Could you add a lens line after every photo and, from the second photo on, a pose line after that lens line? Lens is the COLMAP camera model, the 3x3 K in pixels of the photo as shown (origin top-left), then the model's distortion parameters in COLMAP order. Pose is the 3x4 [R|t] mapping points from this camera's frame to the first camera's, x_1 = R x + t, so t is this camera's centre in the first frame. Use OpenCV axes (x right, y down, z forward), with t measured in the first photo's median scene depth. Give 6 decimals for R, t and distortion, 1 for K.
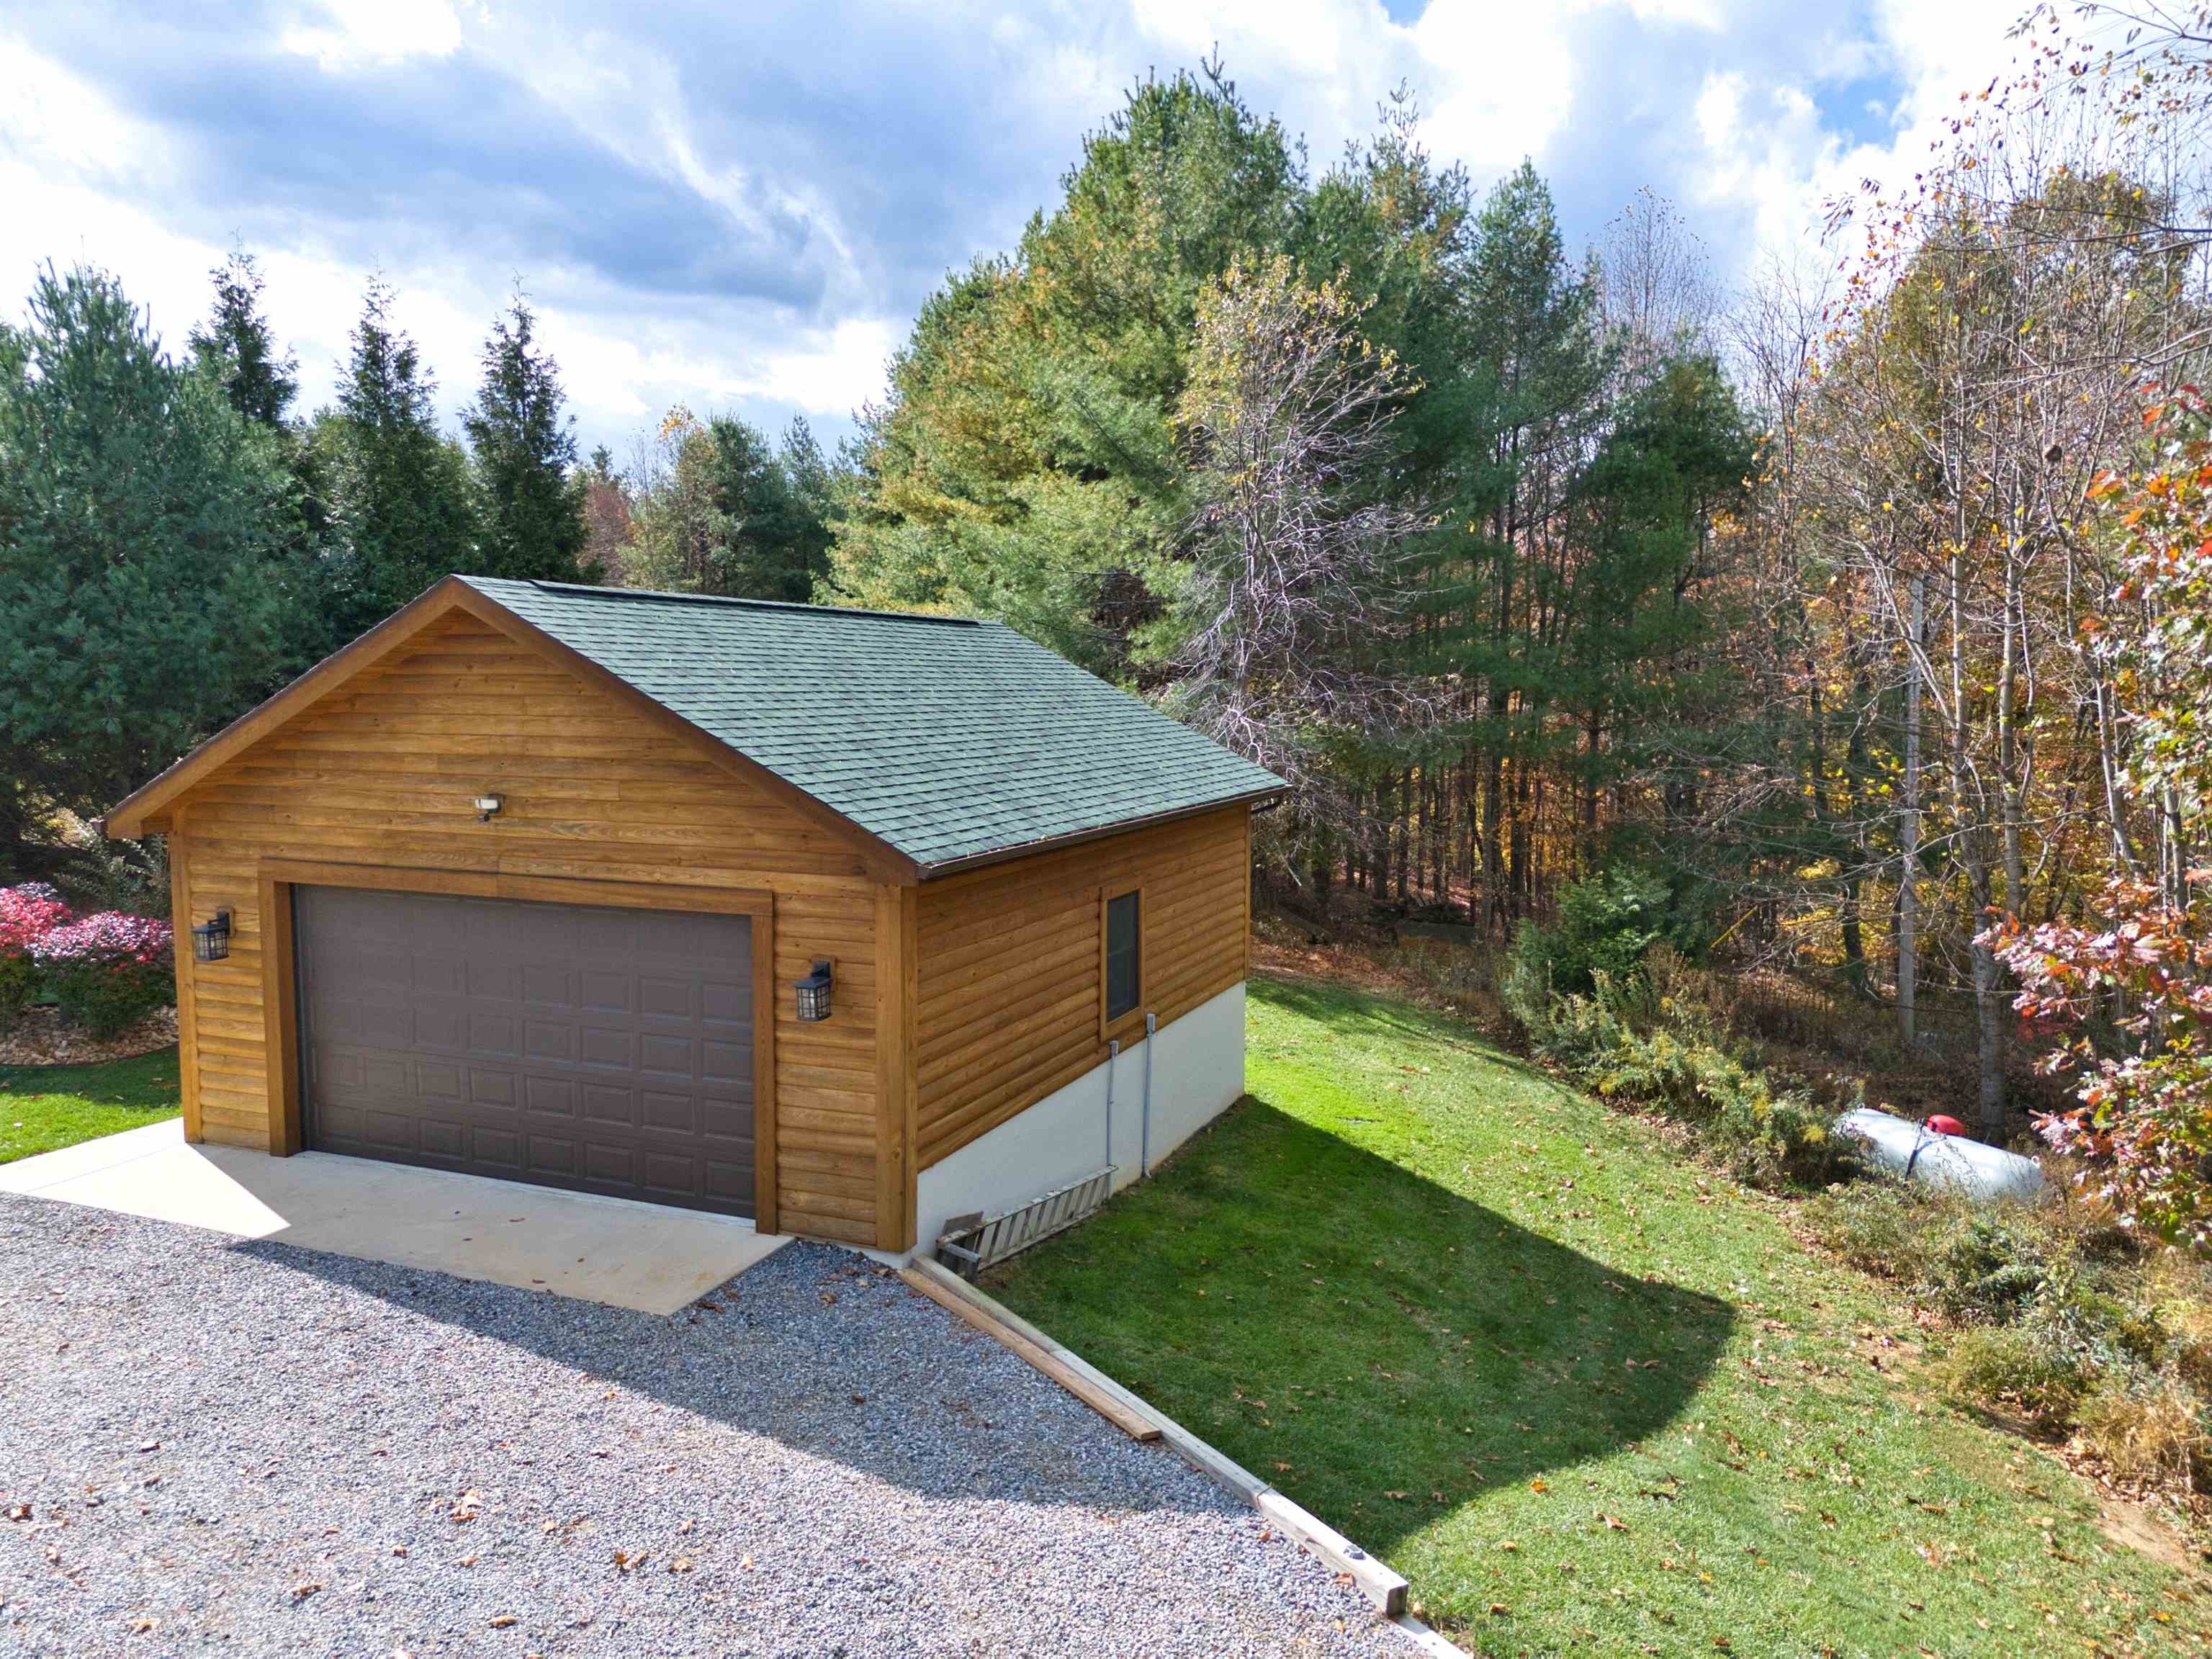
lens RADIAL K [[1567.1, 0, 1120.5], [0, 1567.1, 826.4], [0, 0, 1]] dist [0.068893, -0.052213]
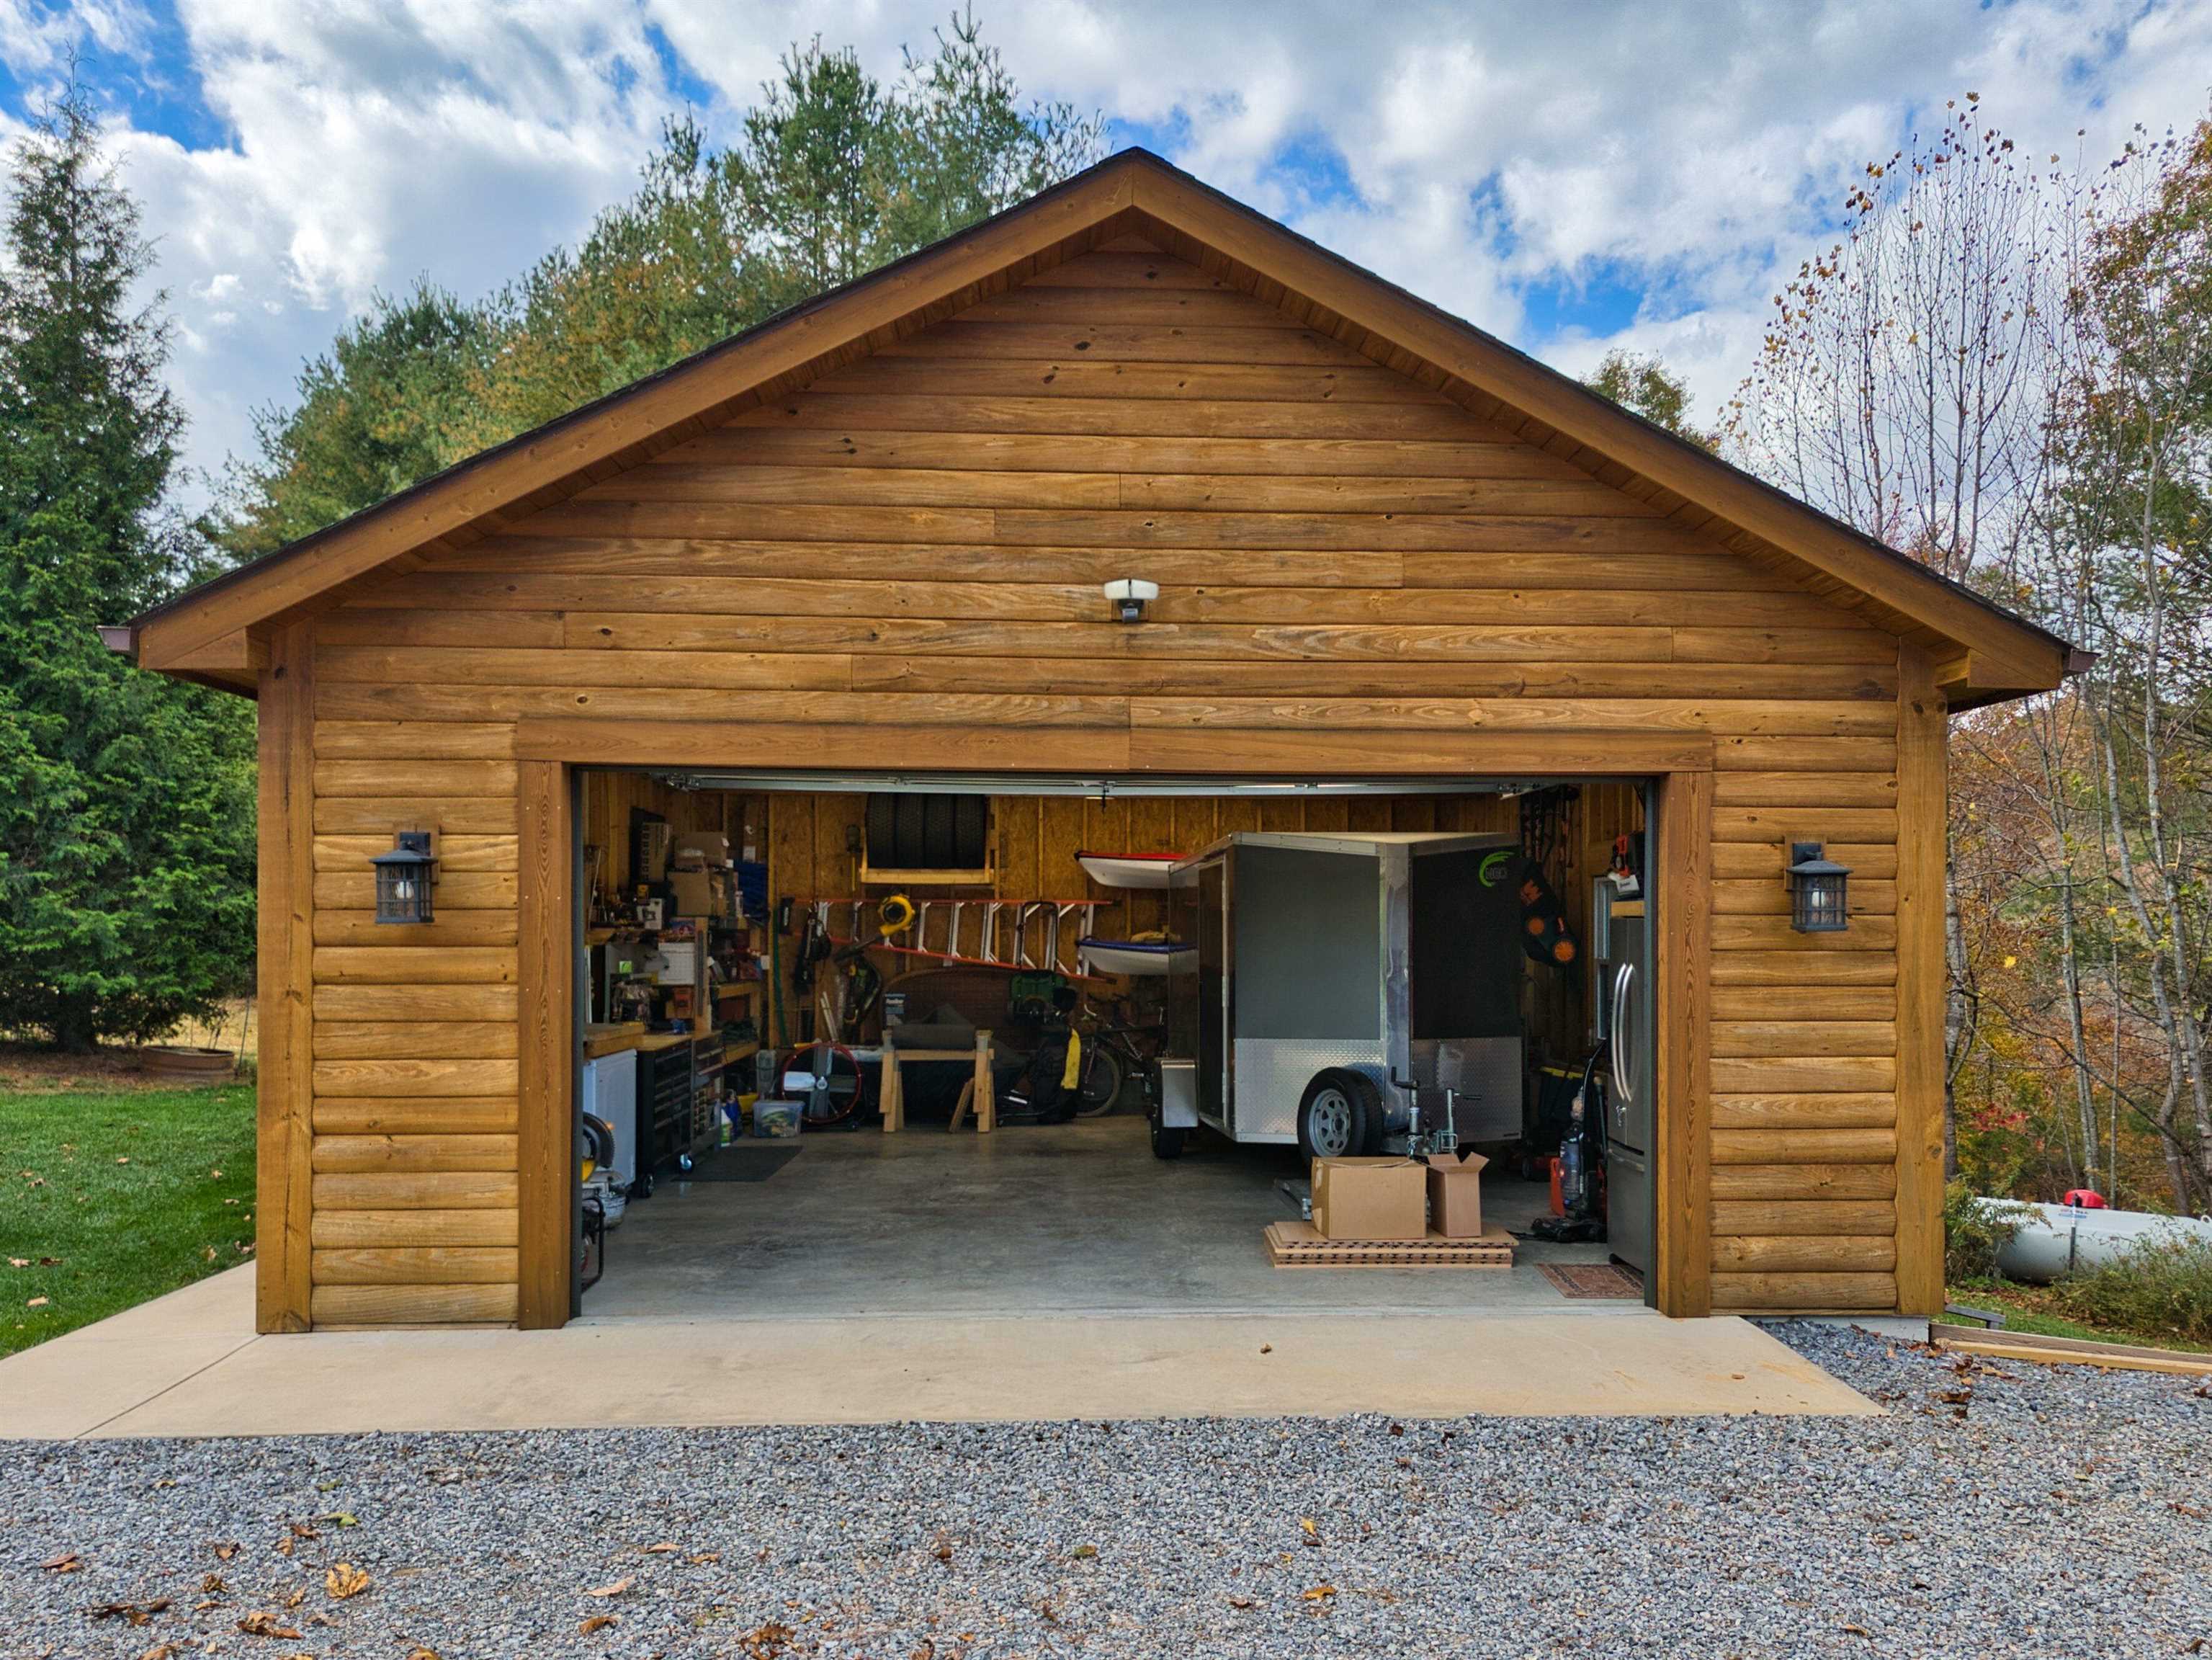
lens RADIAL K [[1621.1, 0, 1104.5], [0, 1621.1, 901.3], [0, 0, 1]] dist [0.063798, -0.053879]
pose [[0.898707, -0.008987, 0.438458, -0.509374], [0.042081, 0.996944, -0.065819, 0.100058], [-0.436526, 0.077602, 0.896339, 0.399748]]
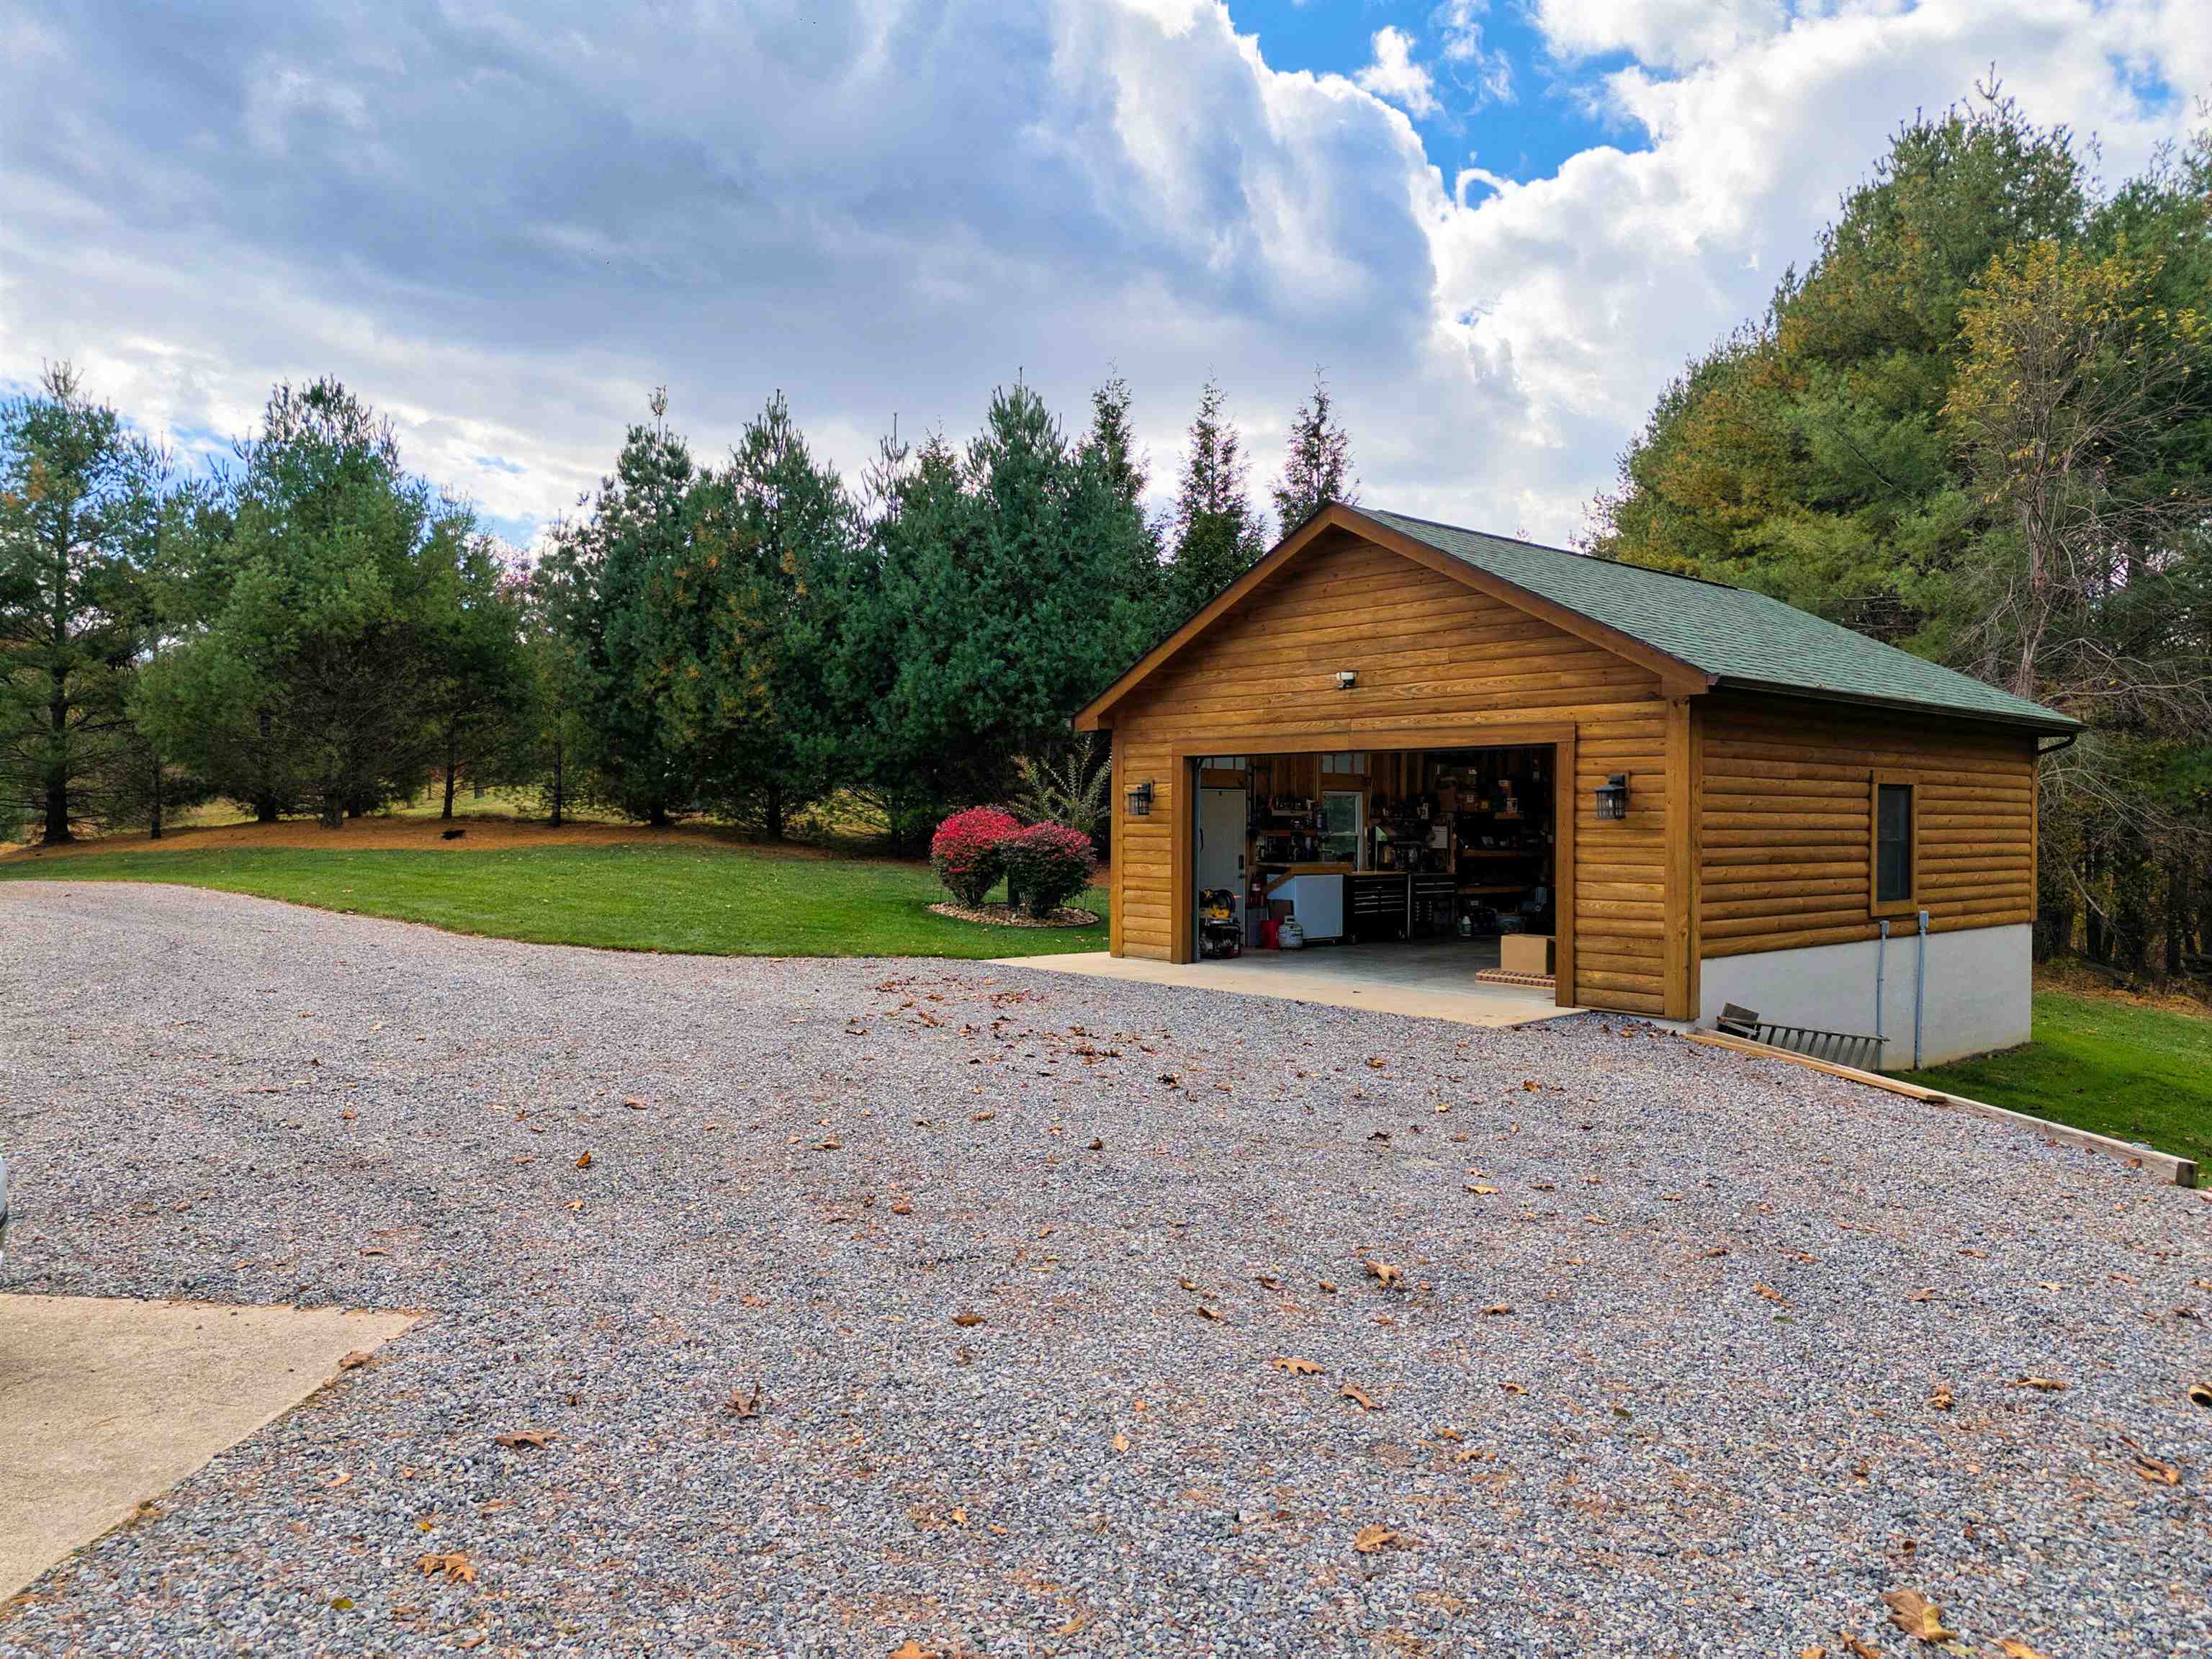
lens RADIAL K [[1567.1, 0, 1121.8], [0, 1567.1, 834.8], [0, 0, 1]] dist [0.068893, -0.052213]
pose [[0.905738, 0.003319, -0.423824, -0.015896], [-0.039722, 0.996233, -0.077086, 0.173119], [0.421972, 0.086655, 0.902458, -0.177083]]
